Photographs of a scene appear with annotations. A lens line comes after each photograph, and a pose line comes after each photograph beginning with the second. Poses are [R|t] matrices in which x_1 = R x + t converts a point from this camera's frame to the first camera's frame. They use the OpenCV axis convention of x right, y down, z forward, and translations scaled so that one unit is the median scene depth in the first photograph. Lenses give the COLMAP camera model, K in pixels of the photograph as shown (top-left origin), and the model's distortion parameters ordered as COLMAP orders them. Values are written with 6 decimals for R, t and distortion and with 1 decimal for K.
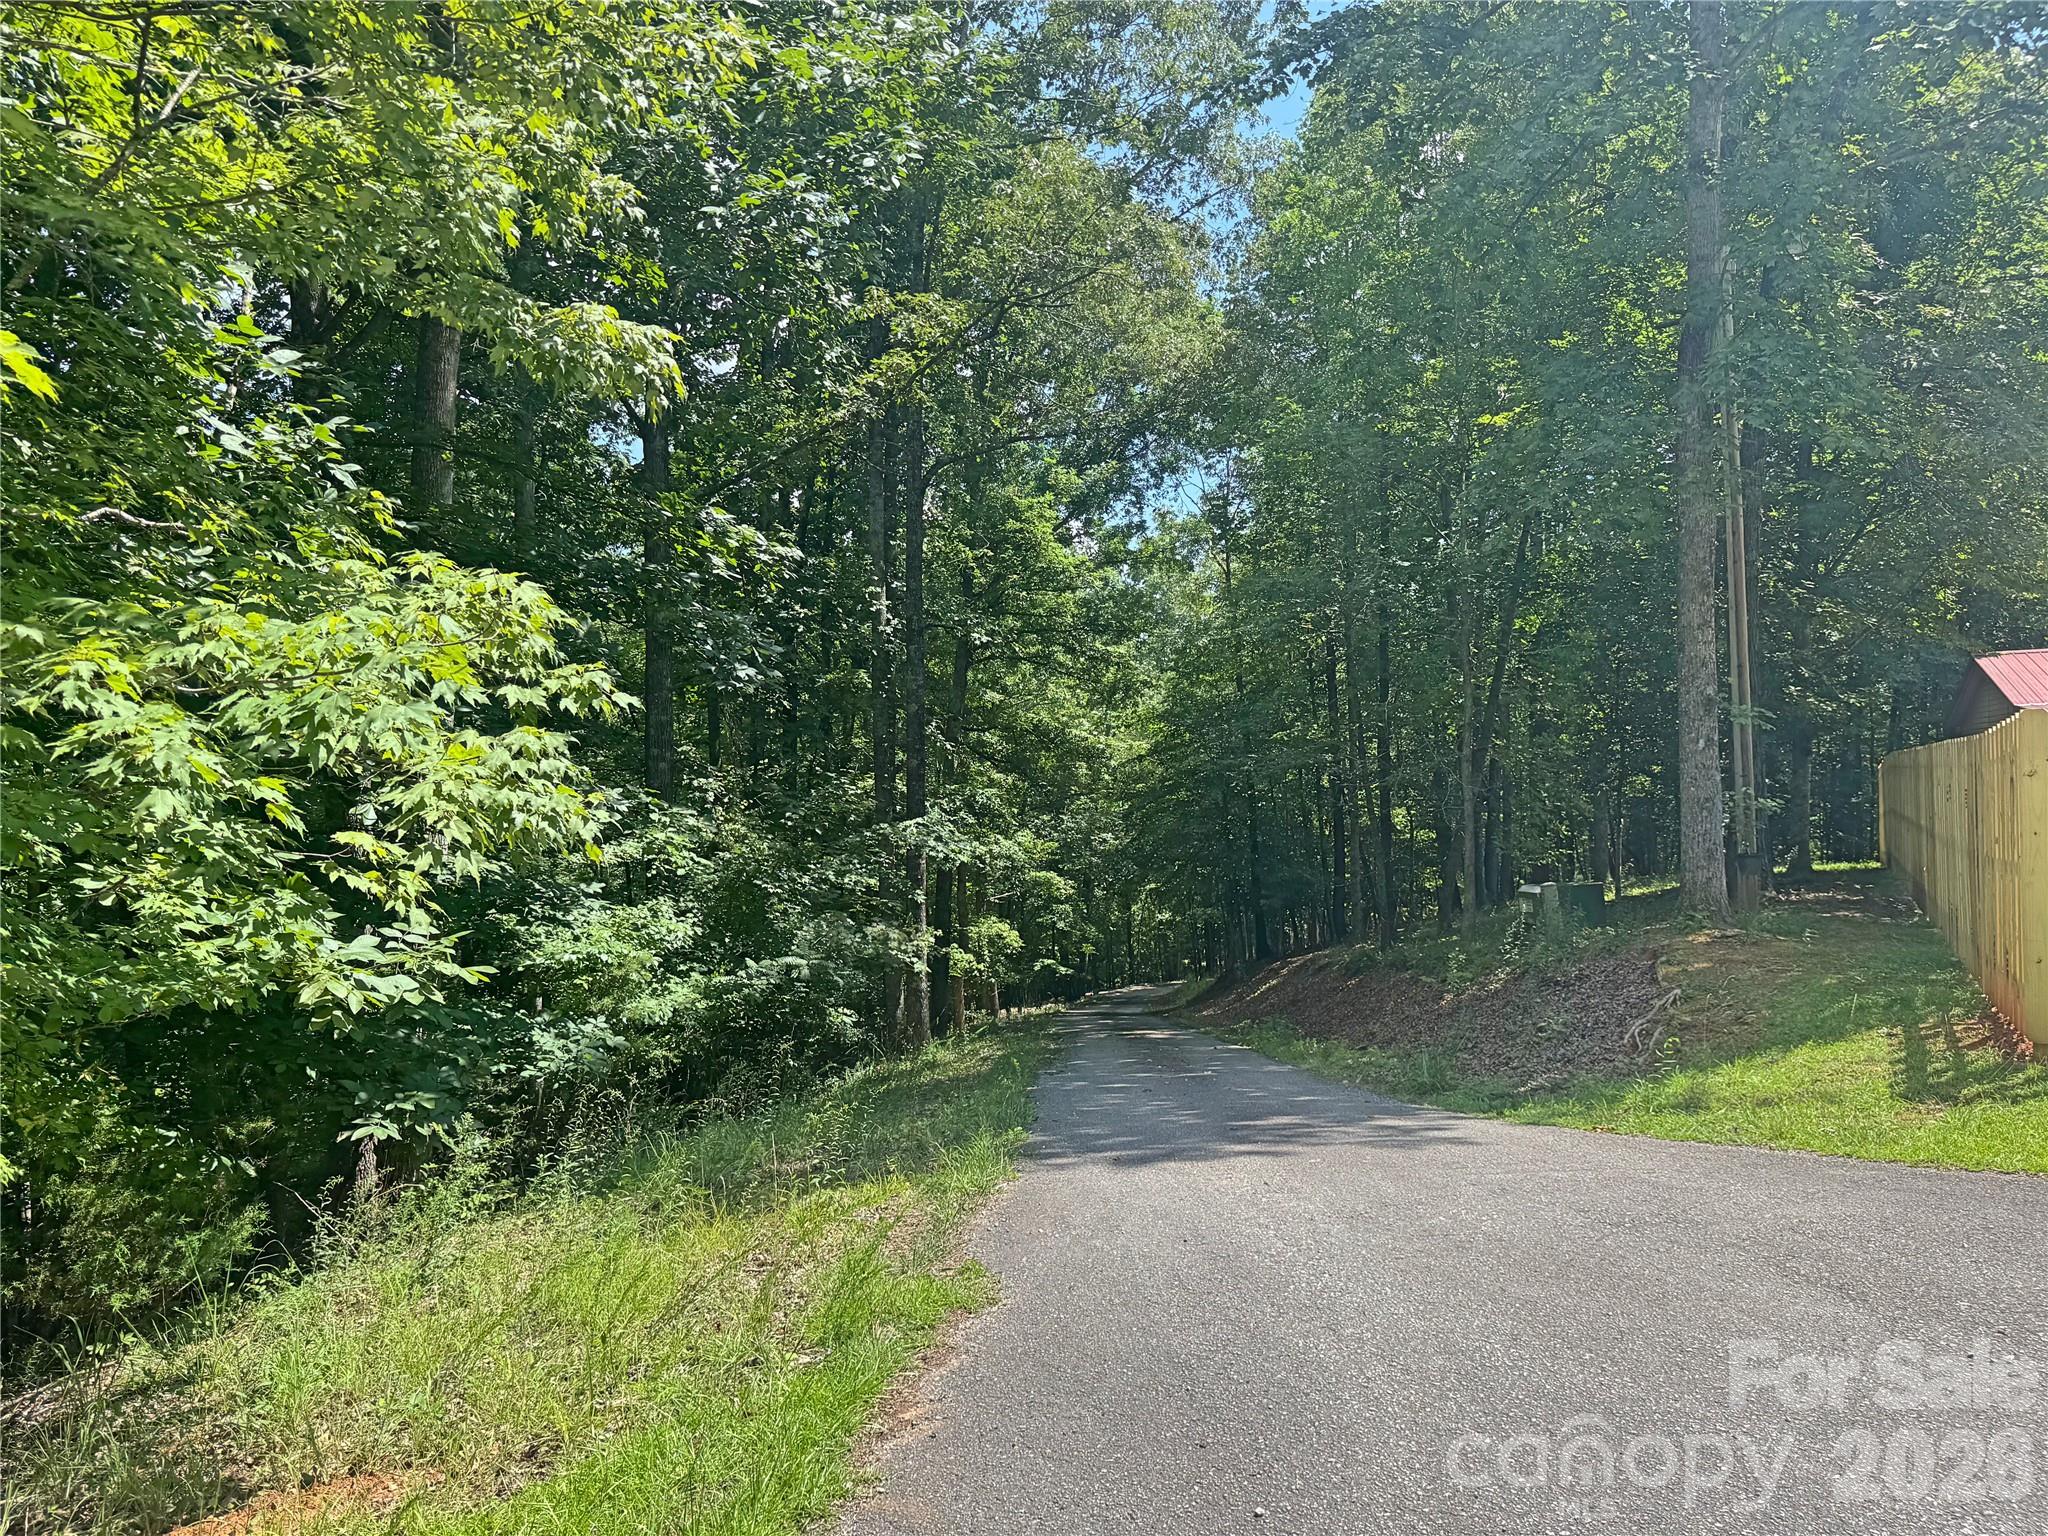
lens RADIAL K [[1434.0, 0, 1024.0], [0, 1434.0, 768.0], [0, 0, 1]] dist [0.105848, -0.172803]
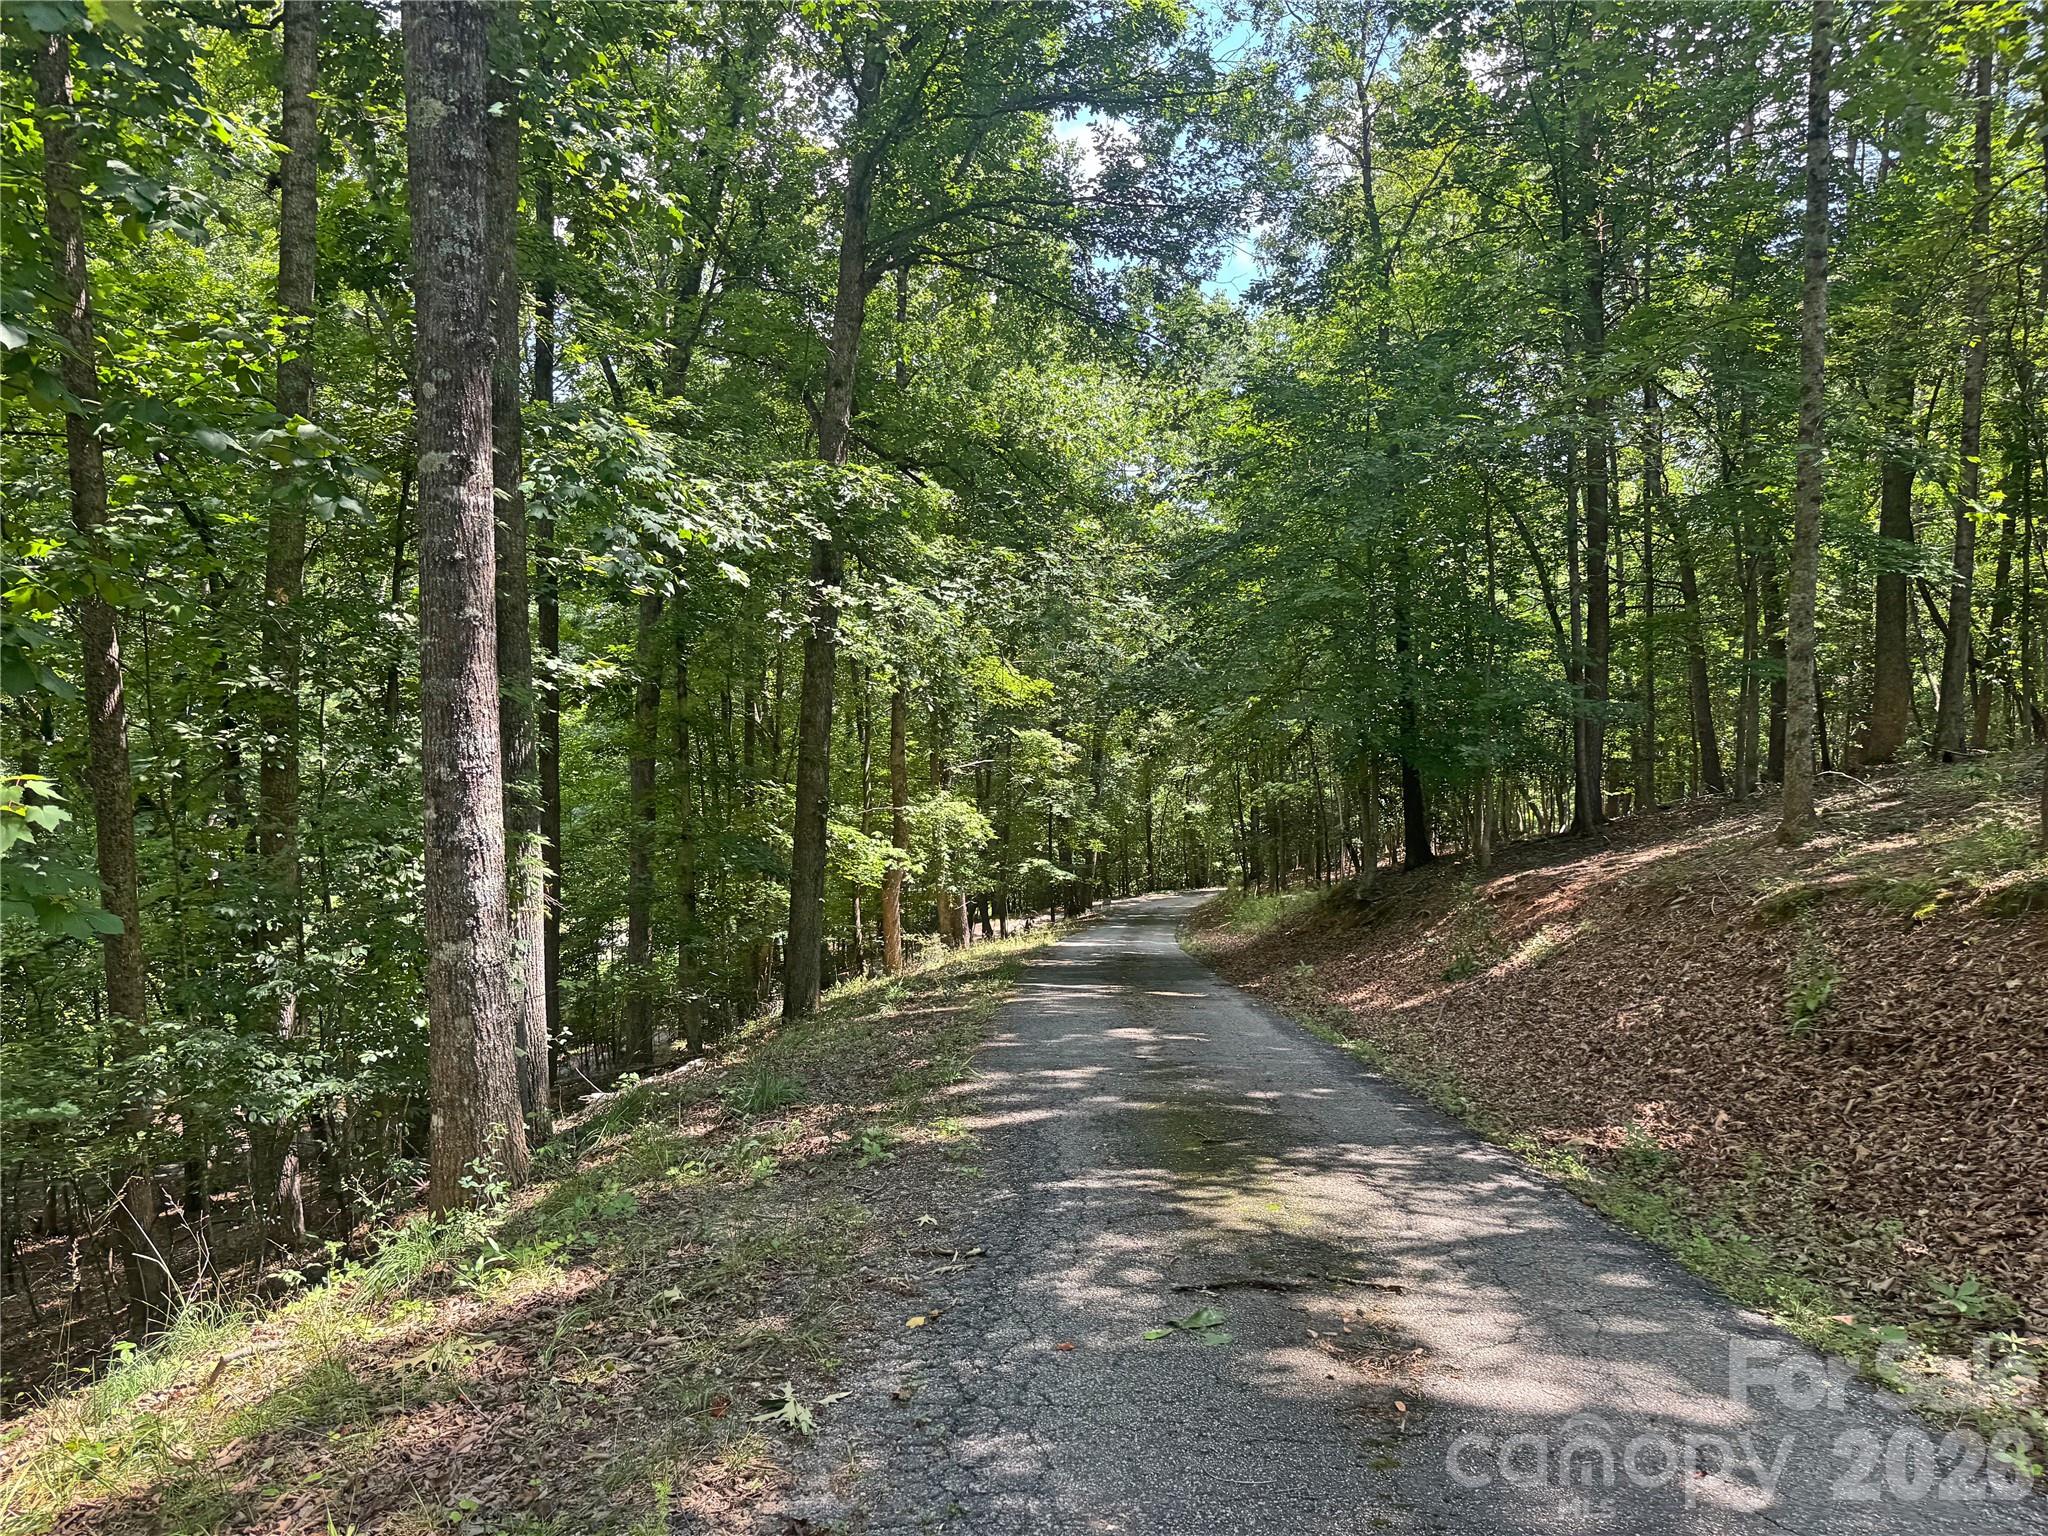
lens RADIAL K [[1434.0, 0, 1024.0], [0, 1434.0, 768.0], [0, 0, 1]] dist [0.105848, -0.172803]
pose [[0.999579, 0.027800, -0.008351, 0.013863], [-0.027122, 0.996991, 0.072620, 0.036683], [0.010345, -0.072363, 0.997325, 0.293247]]
